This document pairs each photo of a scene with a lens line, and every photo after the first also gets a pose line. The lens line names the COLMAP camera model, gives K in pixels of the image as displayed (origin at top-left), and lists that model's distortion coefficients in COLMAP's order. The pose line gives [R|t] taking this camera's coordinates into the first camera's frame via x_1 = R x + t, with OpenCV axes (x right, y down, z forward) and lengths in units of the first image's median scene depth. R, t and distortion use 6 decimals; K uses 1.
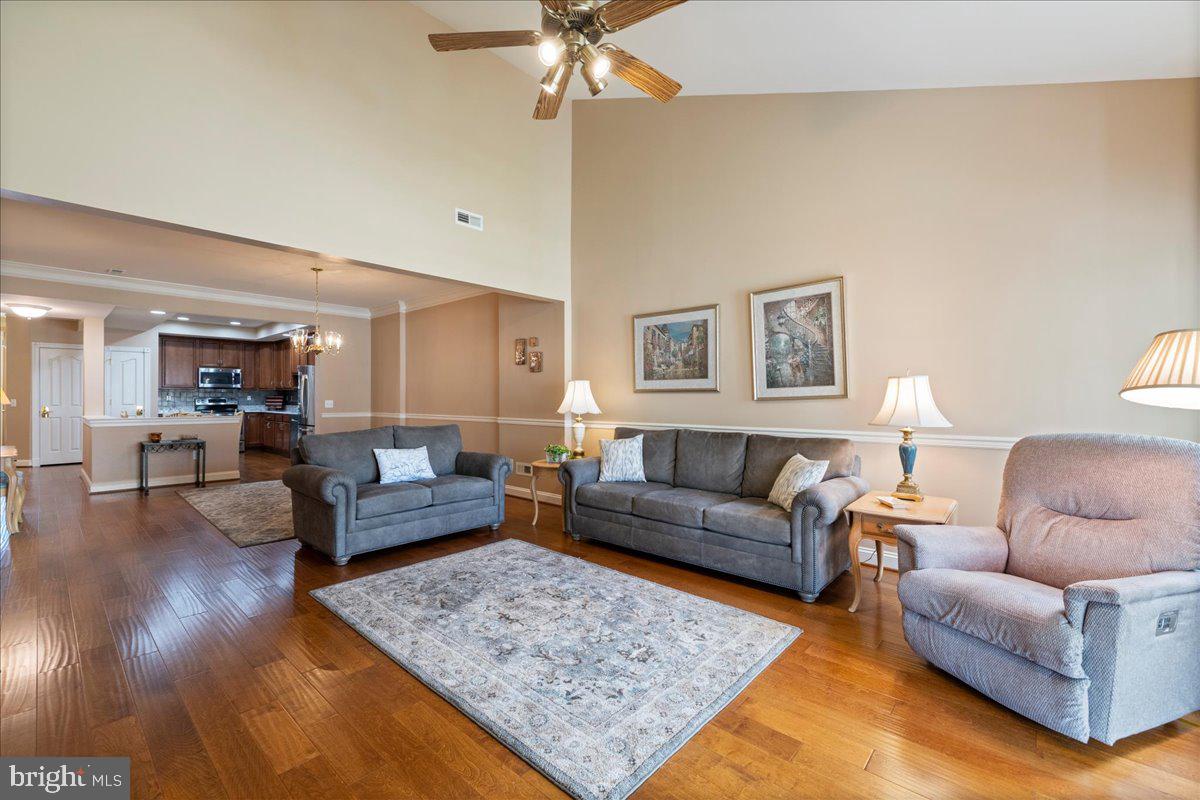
lens RADIAL K [[503.7, 0, 599.3], [0, 503.7, 393.4], [0, 0, 1]] dist [-0.001184, 0.000836]
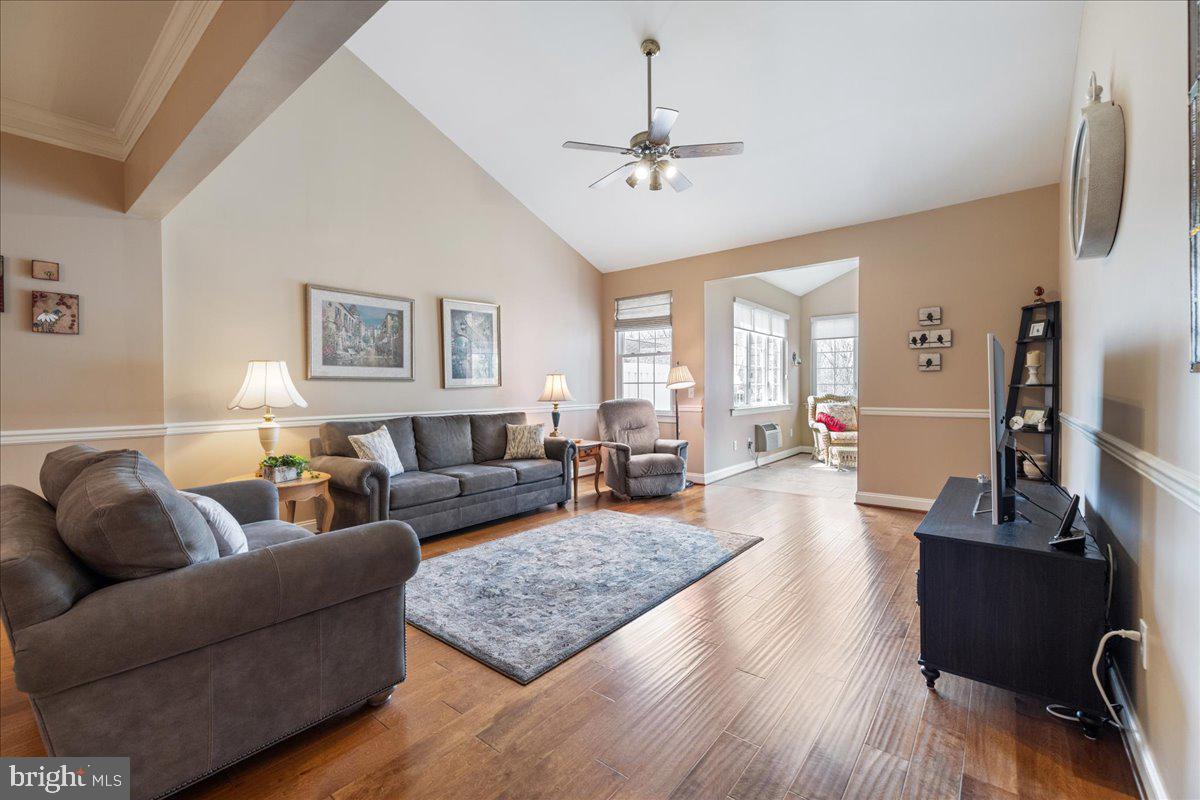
lens RADIAL K [[503.7, 0, 591.3], [0, 503.7, 394.4], [0, 0, 1]] dist [-0.001184, 0.000836]
pose [[-0.050879, -0.011571, 0.998638, -0.769323], [-0.001954, 0.999932, 0.011486, 0.011931], [-0.998703, -0.001367, -0.050898, 0.599438]]
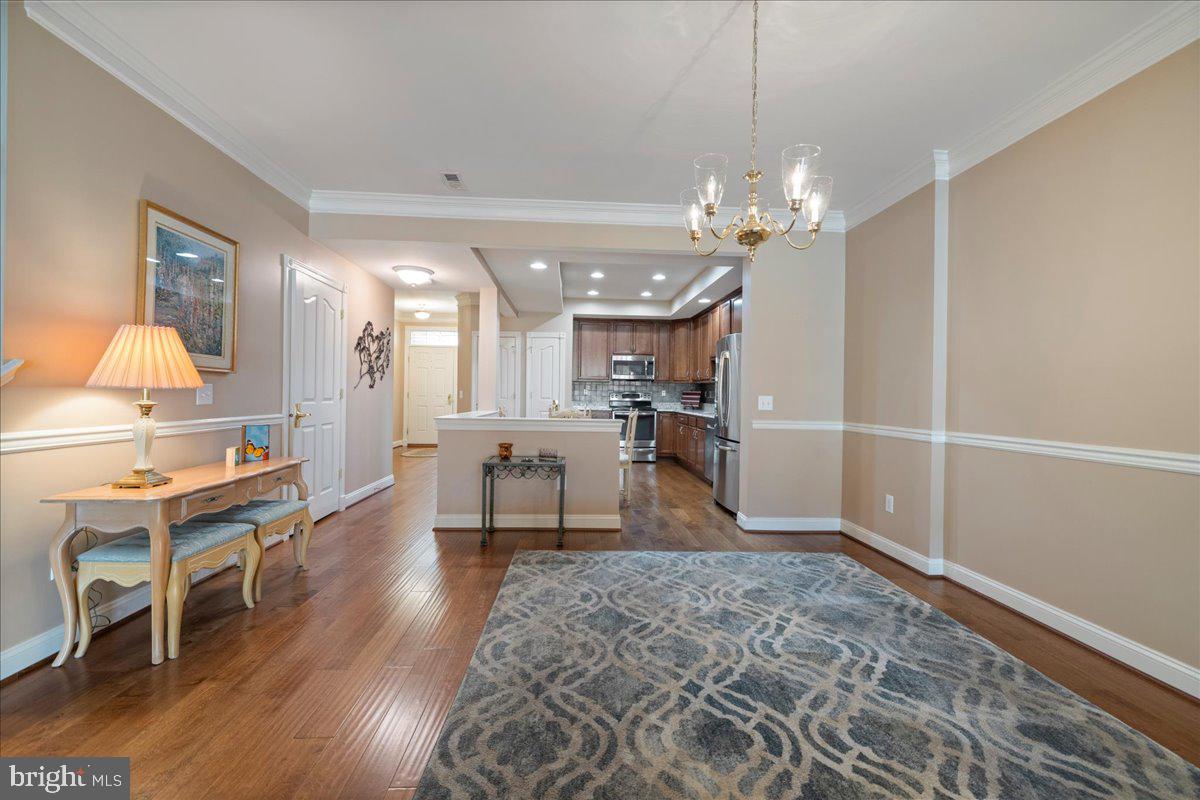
lens RADIAL K [[503.7, 0, 600.6], [0, 503.7, 394.2], [0, 0, 1]] dist [-0.001184, 0.000836]
pose [[0.712794, 0.010144, -0.701301, -0.492732], [-0.009562, 0.999943, 0.004745, 0.018927], [0.701309, 0.003323, 0.712850, 0.855387]]
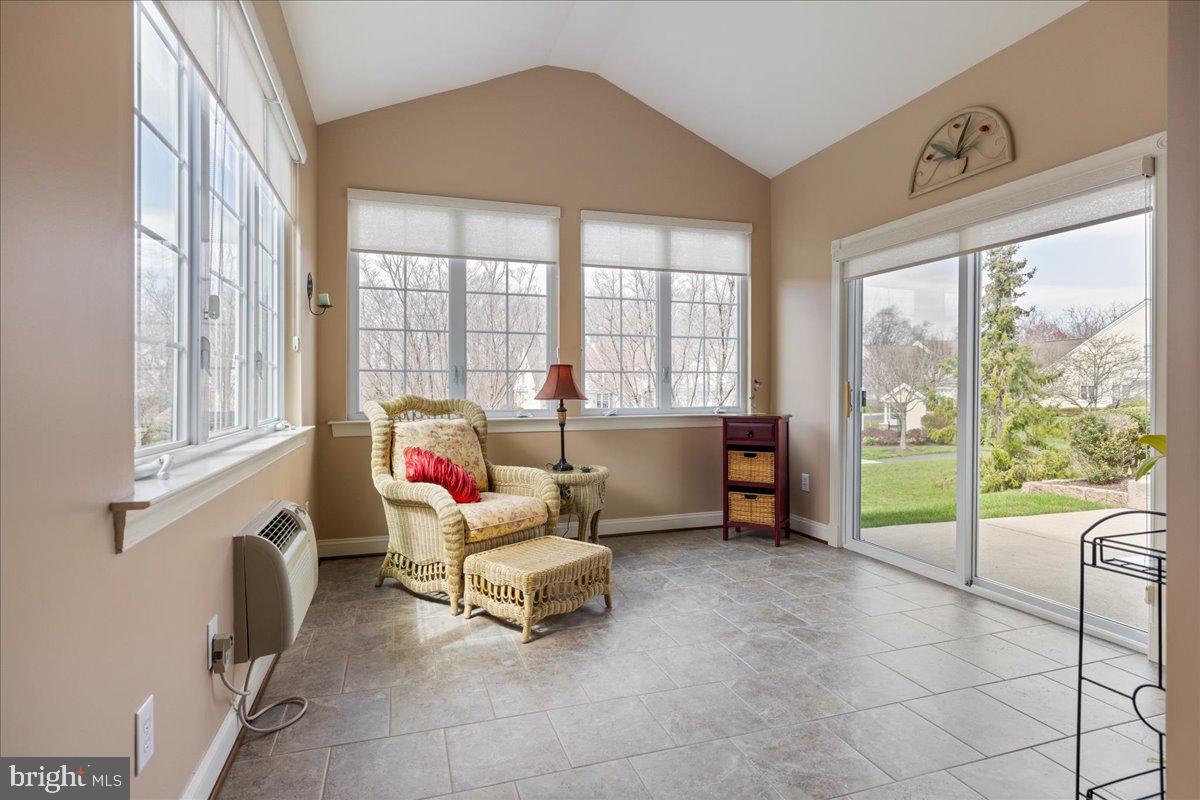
lens RADIAL K [[609.1, 0, 596.8], [0, 609.1, 395.8], [0, 0, 1]] dist [0.028072, 0.000192]
pose [[-0.870862, -0.006279, 0.491487, 0.295156], [-0.004177, 0.999977, 0.005374, 0.023642], [-0.491509, 0.002627, -0.870868, 0.267241]]
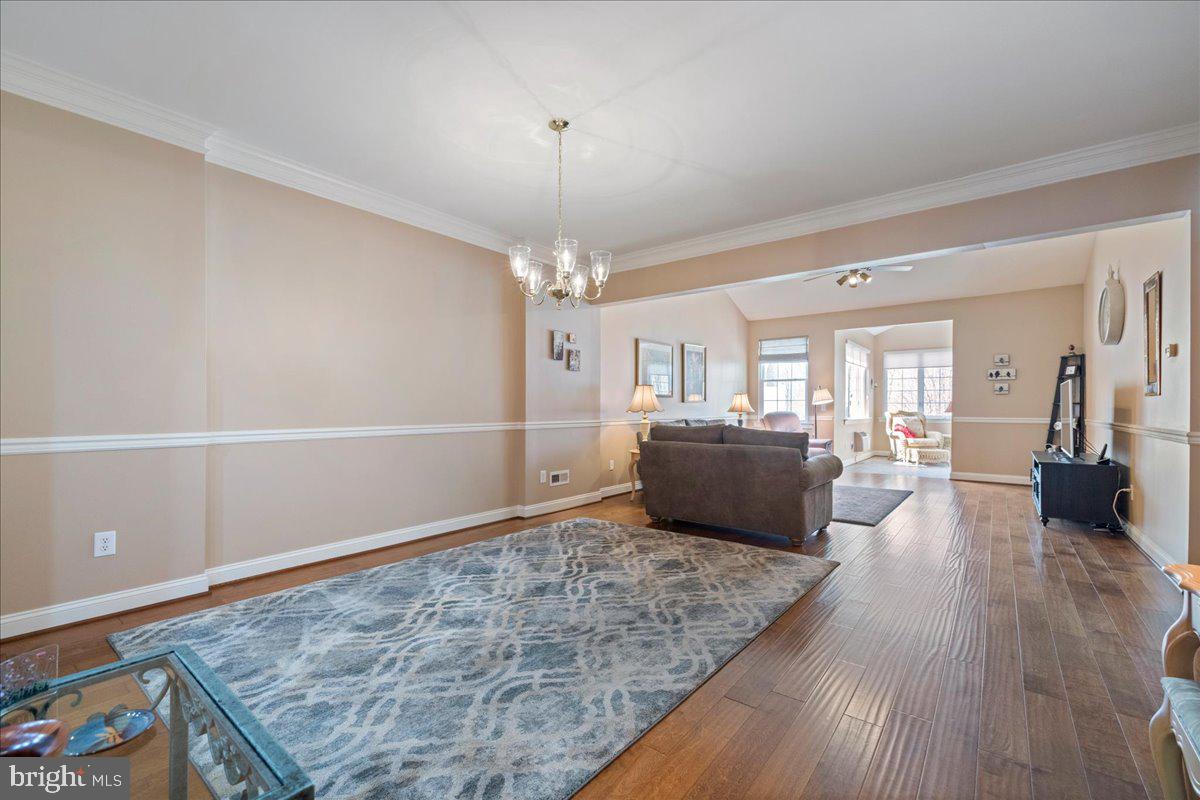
lens RADIAL K [[503.7, 0, 596.1], [0, 503.7, 407.6], [0, 0, 1]] dist [-0.001184, 0.000836]
pose [[-0.061437, -0.001321, 0.998110, -1.277464], [-0.011727, 0.999931, 0.000602, 0.030566], [-0.998042, -0.011668, -0.061448, 1.207479]]
